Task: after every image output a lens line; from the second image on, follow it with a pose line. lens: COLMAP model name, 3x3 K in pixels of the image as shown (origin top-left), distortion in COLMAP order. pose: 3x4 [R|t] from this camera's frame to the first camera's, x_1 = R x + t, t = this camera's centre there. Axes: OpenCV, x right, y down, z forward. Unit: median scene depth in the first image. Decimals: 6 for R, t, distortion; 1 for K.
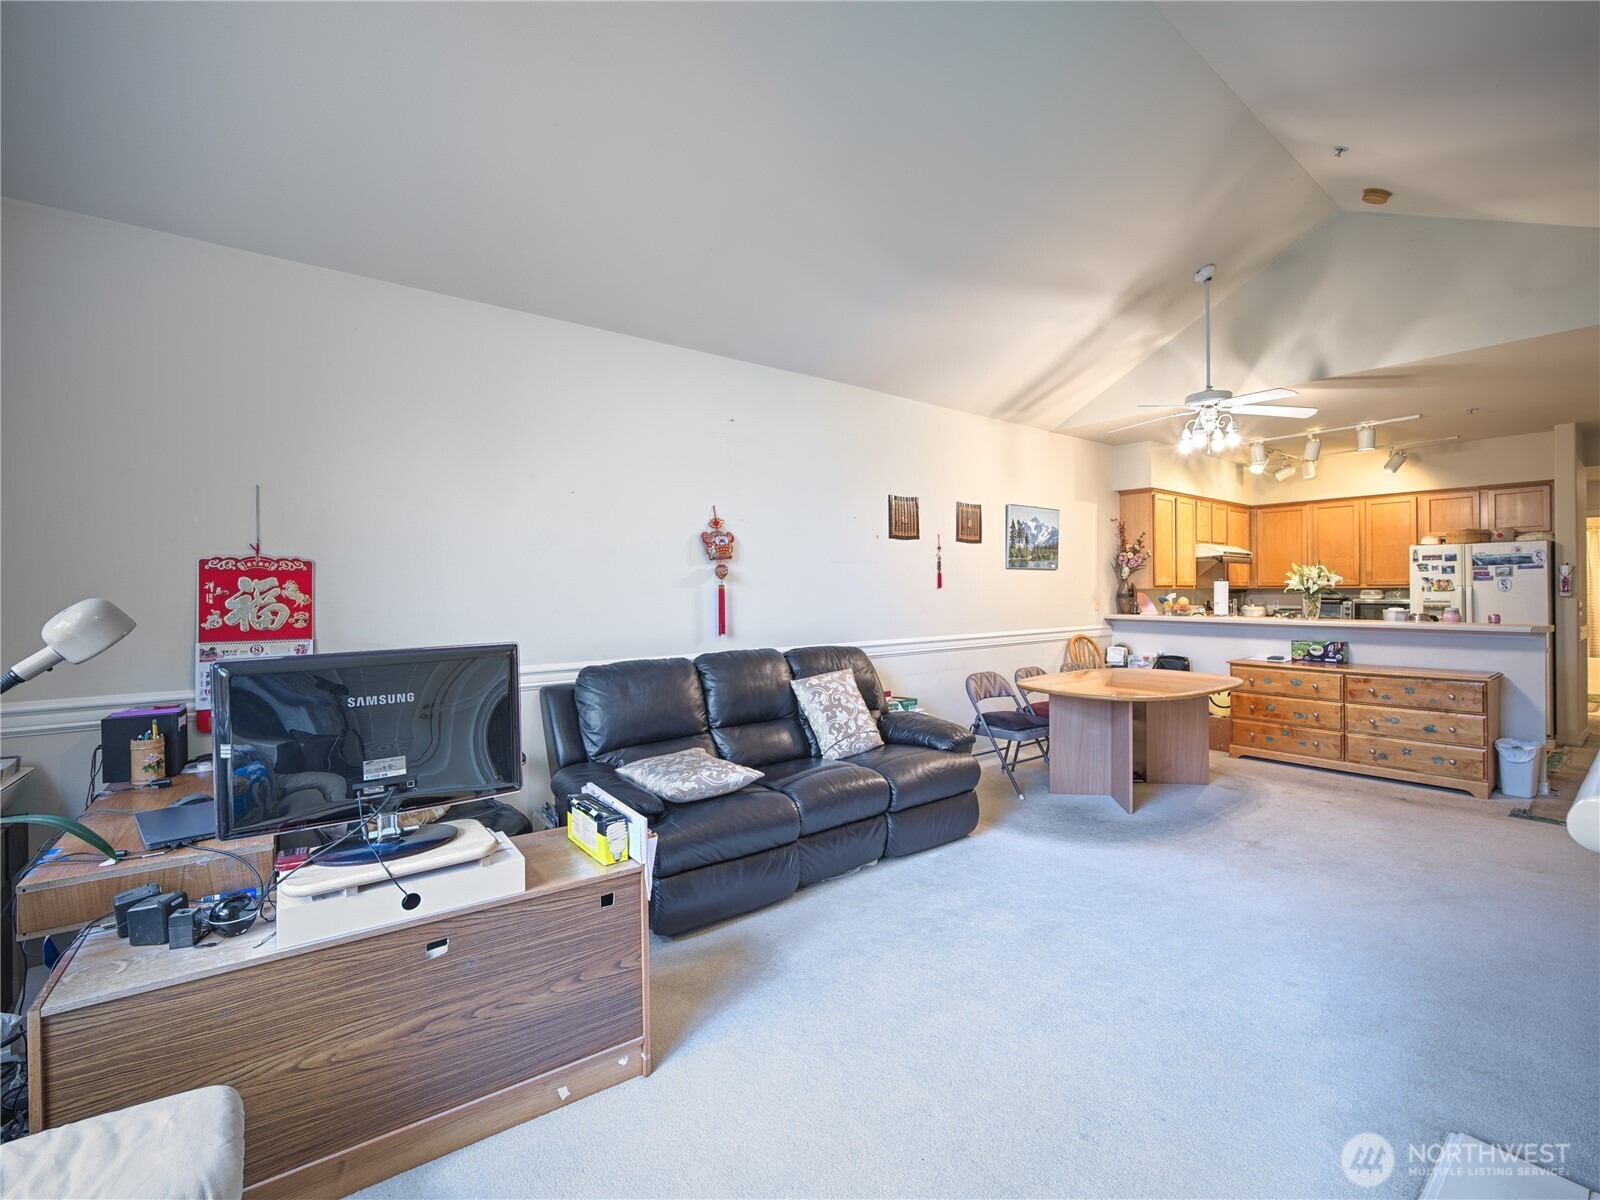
lens RADIAL K [[721.8, 0, 778.2], [0, 721.8, 602.4], [0, 0, 1]] dist [-0.003622, -0.000373]
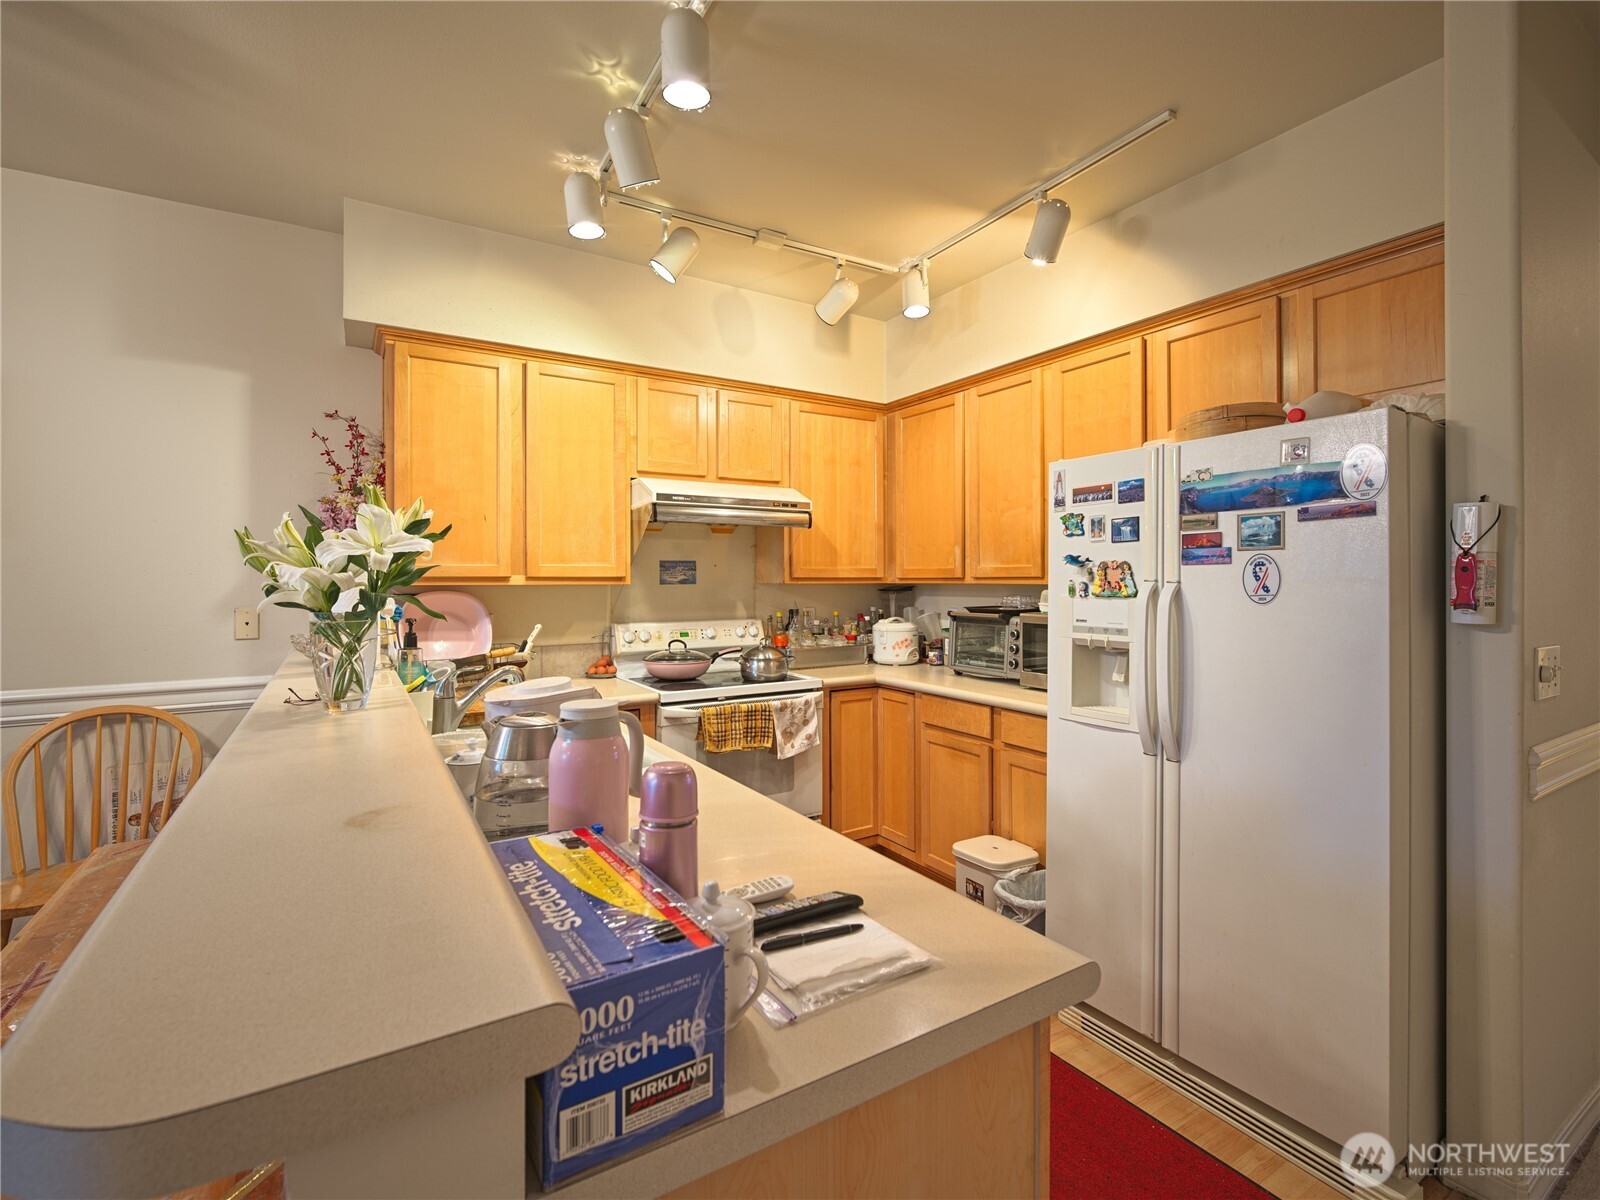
lens RADIAL K [[743.6, 0, 798.6], [0, 743.6, 579.2], [0, 0, 1]] dist [0.000075, -0.000102]
pose [[0.993489, 0.002783, -0.113896, 0.873718], [-0.004681, 0.999855, -0.016401, -0.018906], [0.113834, 0.016827, 0.993357, 0.698756]]
